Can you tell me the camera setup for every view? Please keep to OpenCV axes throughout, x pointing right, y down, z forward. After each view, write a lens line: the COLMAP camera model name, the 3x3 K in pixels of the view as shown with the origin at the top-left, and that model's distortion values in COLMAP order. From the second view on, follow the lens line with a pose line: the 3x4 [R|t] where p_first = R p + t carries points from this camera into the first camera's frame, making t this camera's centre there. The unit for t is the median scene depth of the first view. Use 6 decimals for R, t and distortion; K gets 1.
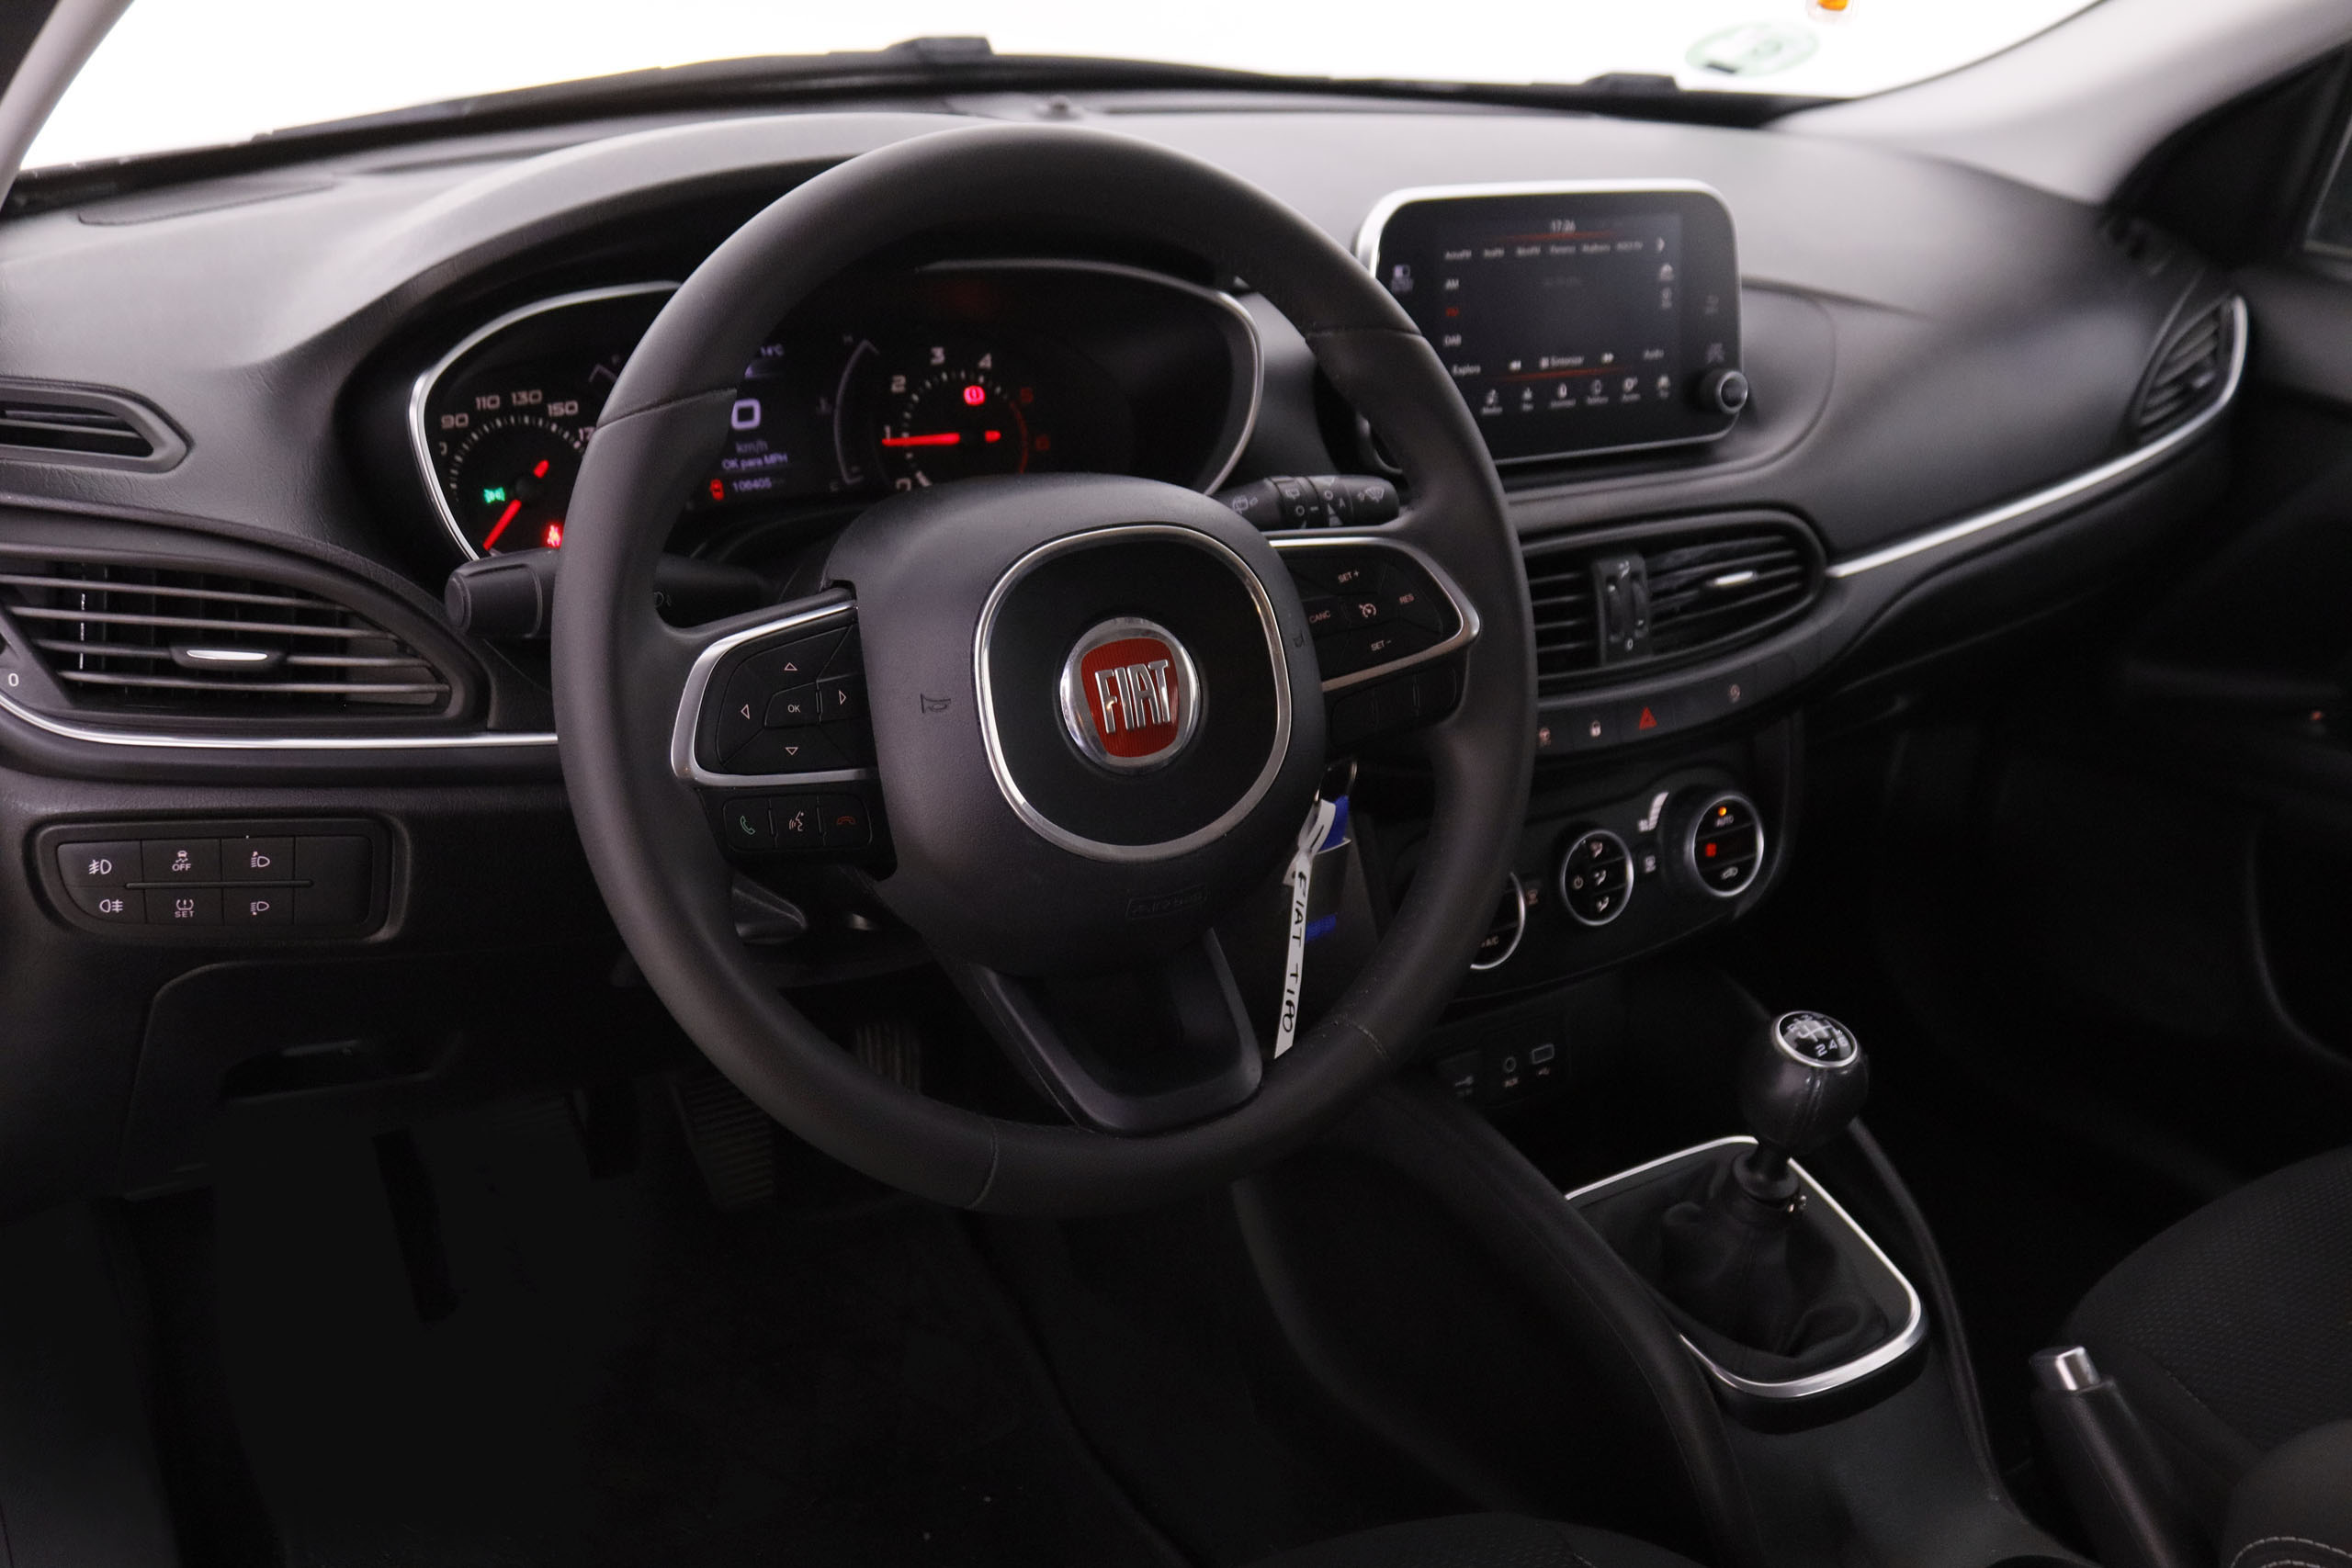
lens RADIAL K [[2311.5, 0, 1176.0], [0, 2311.5, 784.0], [0, 0, 1]] dist [-0.061233, -0.008486]
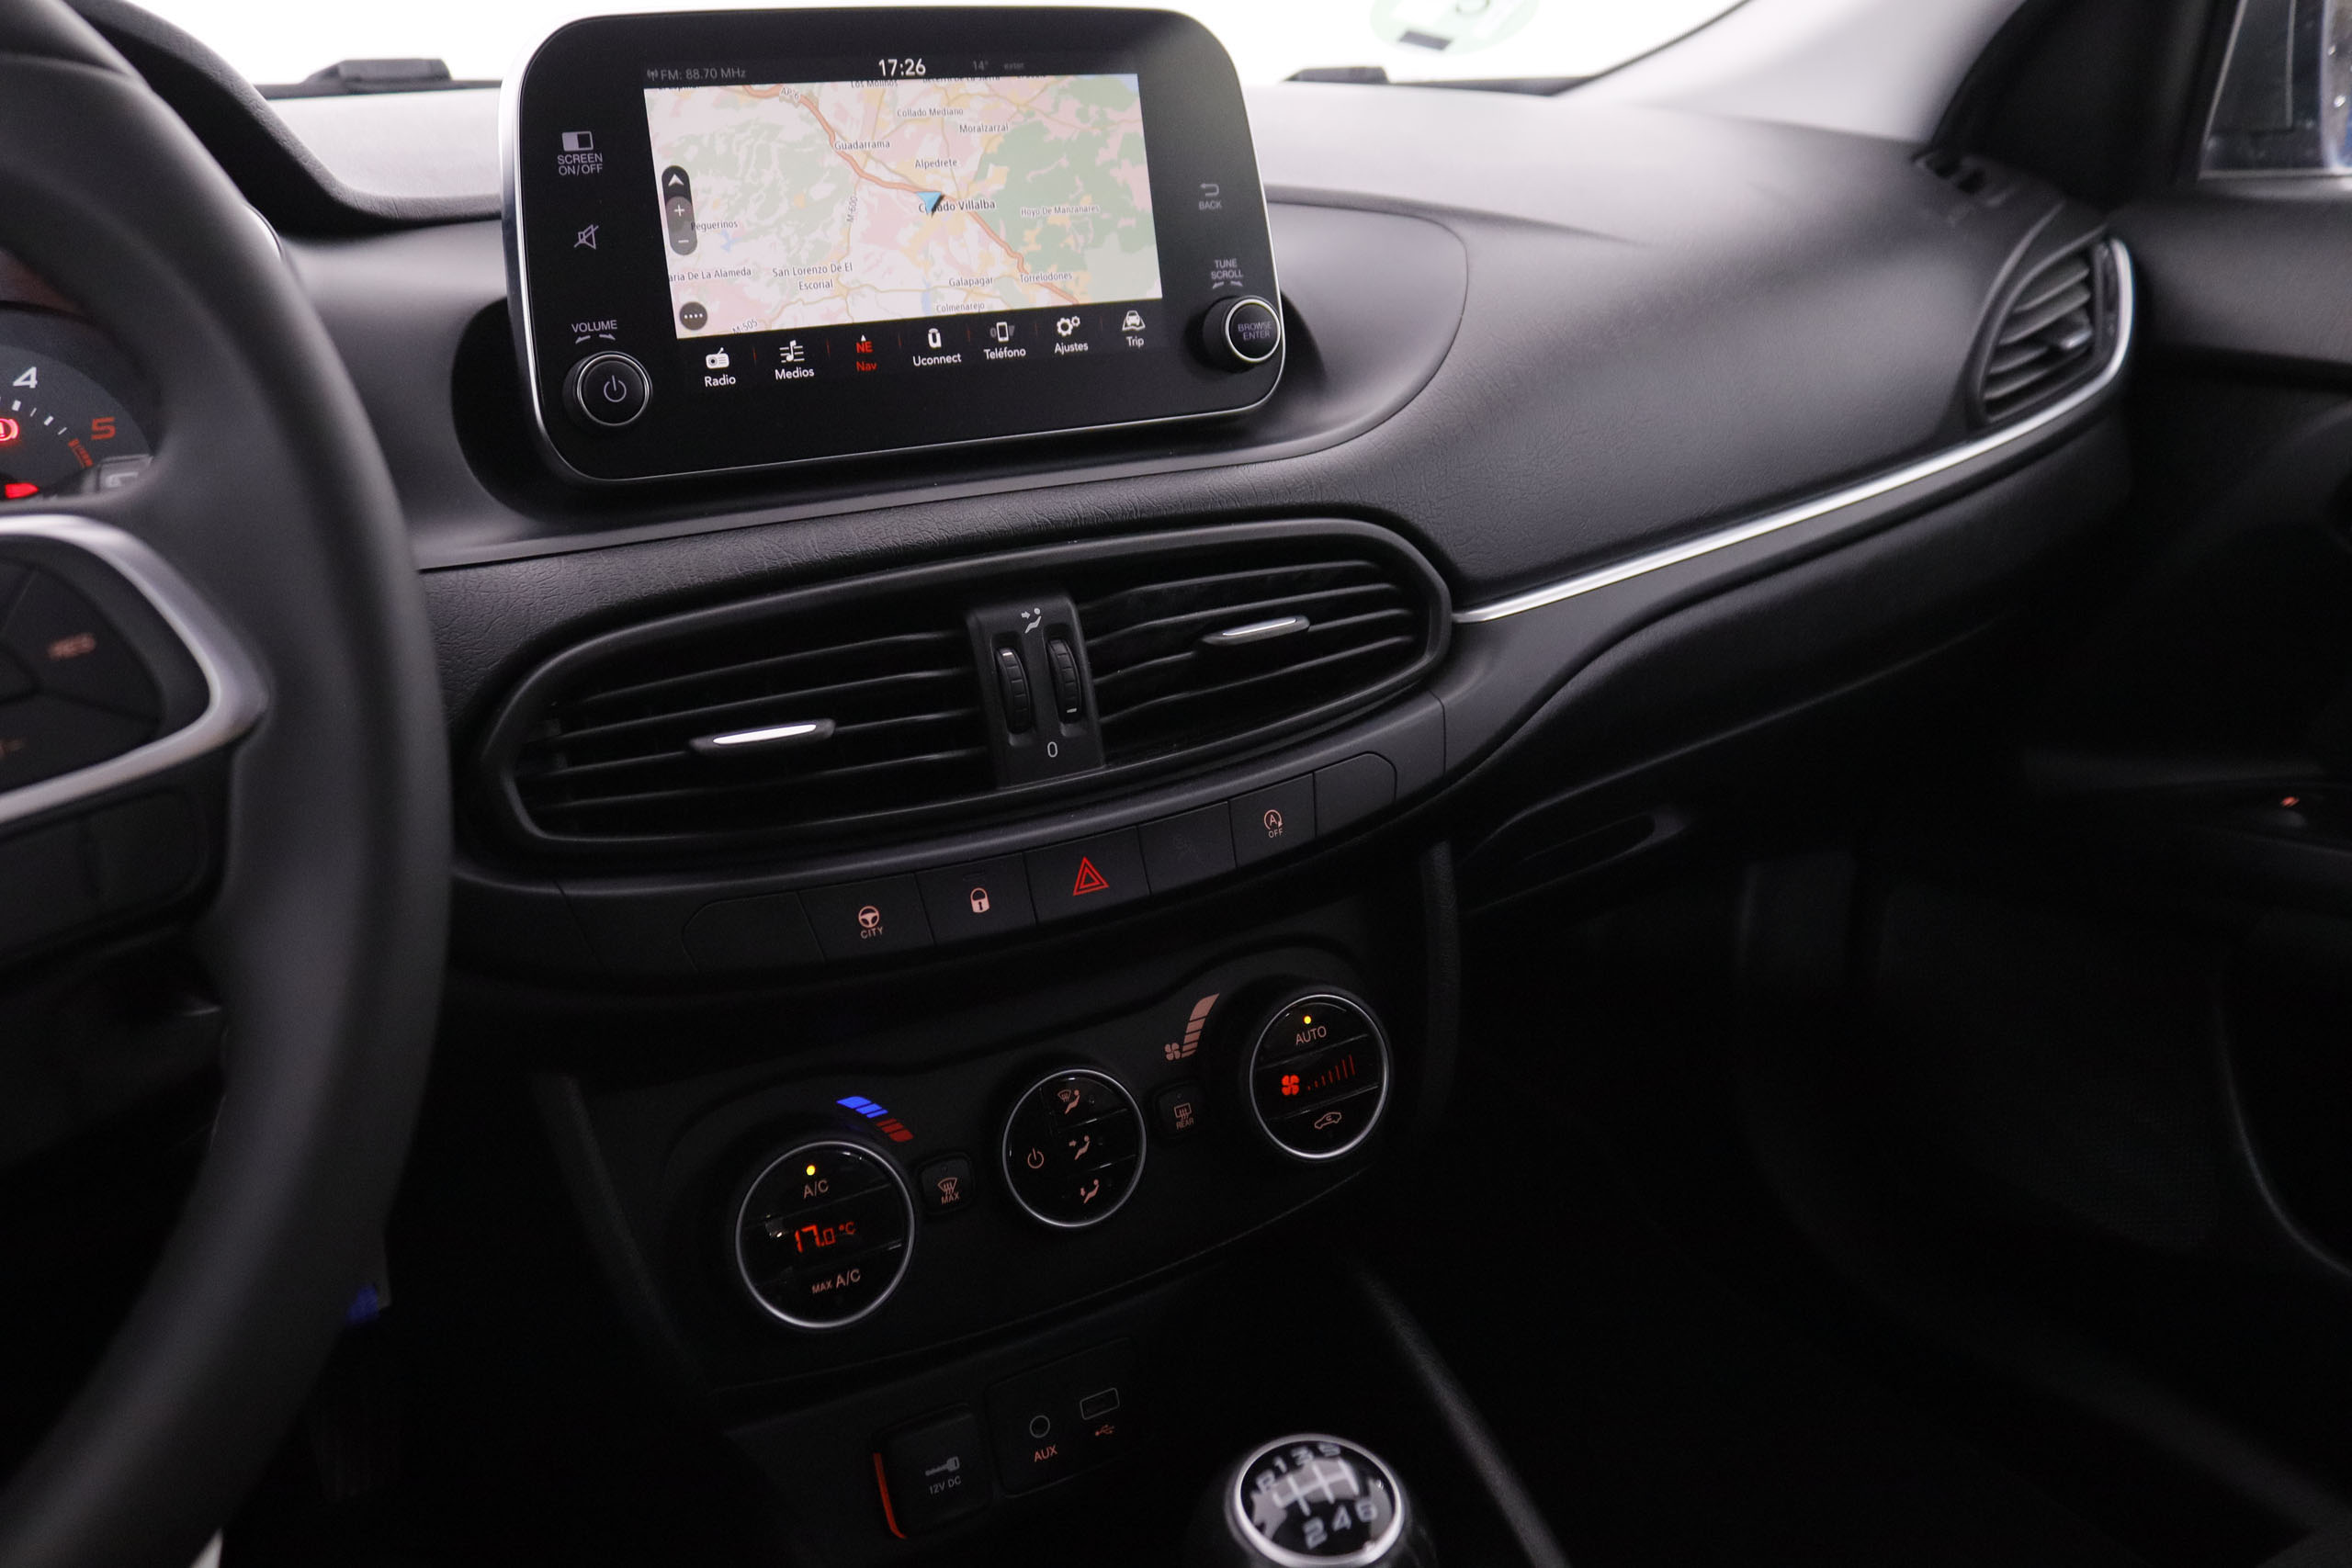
lens RADIAL K [[1875.5, 0, 1176.0], [0, 1875.5, 784.0], [0, 0, 1]] dist [-0.099869, 0.005089]
pose [[0.994762, -0.066218, -0.077866, 0.250448], [0.059390, 0.994440, -0.086961, -0.009077], [0.083191, 0.081881, 0.993164, 0.513630]]
